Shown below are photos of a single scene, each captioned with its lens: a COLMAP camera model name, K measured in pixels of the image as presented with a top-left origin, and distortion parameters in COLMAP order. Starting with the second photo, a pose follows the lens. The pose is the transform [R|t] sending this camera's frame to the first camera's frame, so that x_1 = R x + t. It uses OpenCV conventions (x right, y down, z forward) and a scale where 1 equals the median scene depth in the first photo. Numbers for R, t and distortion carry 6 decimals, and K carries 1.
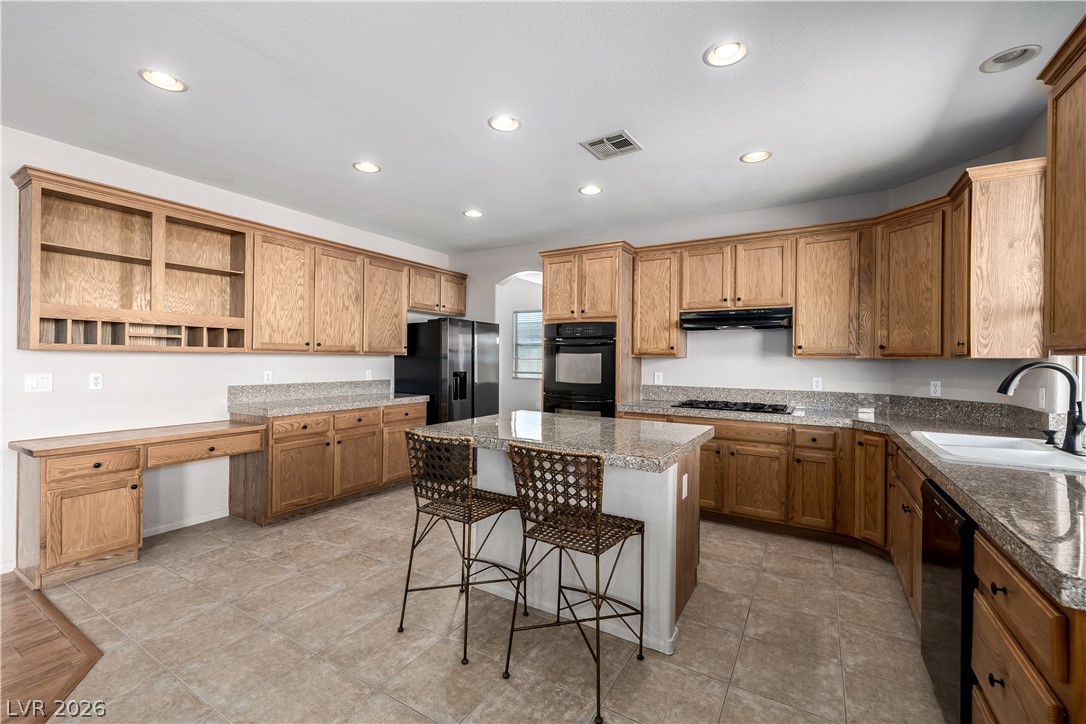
lens RADIAL K [[462.3, 0, 542.8], [0, 462.3, 363.6], [0, 0, 1]] dist [0.001053, -0.000224]
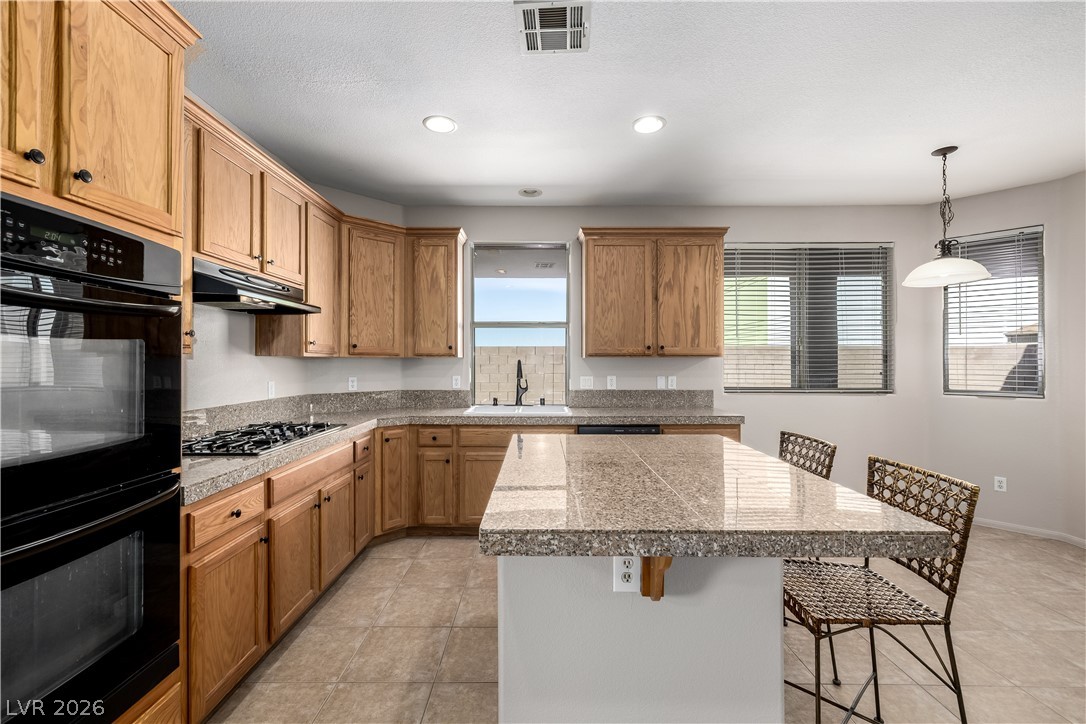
lens RADIAL K [[462.3, 0, 540.4], [0, 462.3, 361.7], [0, 0, 1]] dist [0.001053, -0.000224]
pose [[-0.525738, -0.010533, 0.850582, -0.316788], [0.002977, 0.999894, 0.014222, -0.013055], [-0.850642, 0.010009, -0.525651, 1.070663]]
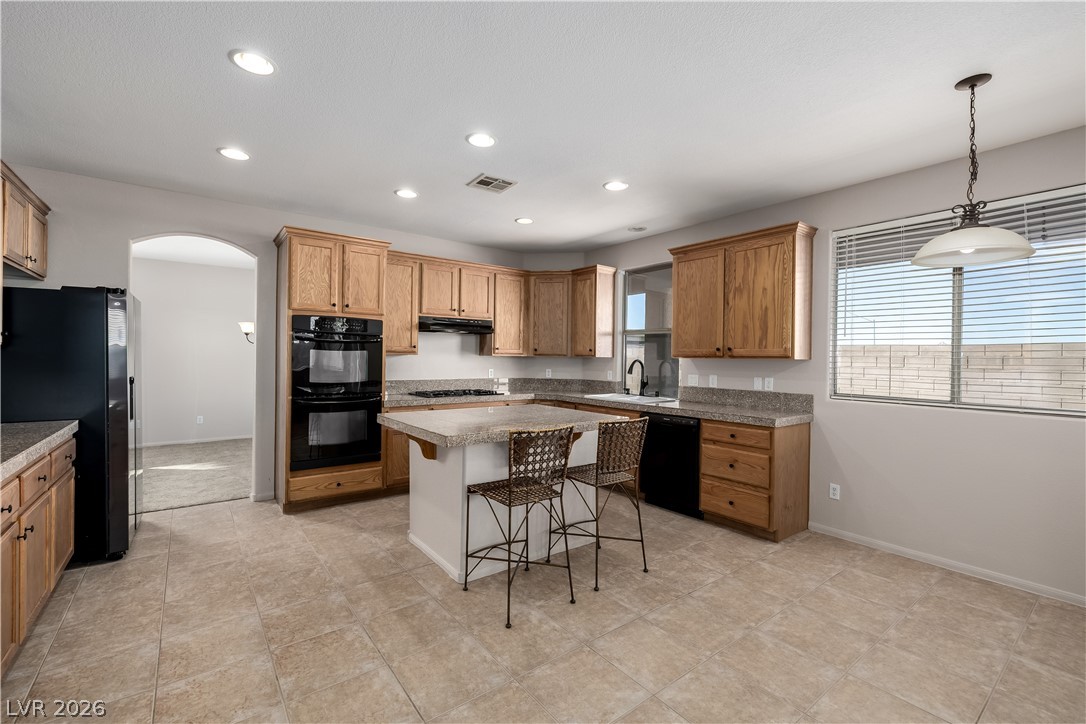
lens RADIAL K [[462.3, 0, 530.3], [0, 462.3, 360.2], [0, 0, 1]] dist [0.001053, -0.000224]
pose [[0.370127, -0.010700, 0.928920, -0.758694], [-0.000760, 0.999930, 0.011820, -0.015890], [-0.928981, -0.005081, 0.370092, 0.355093]]
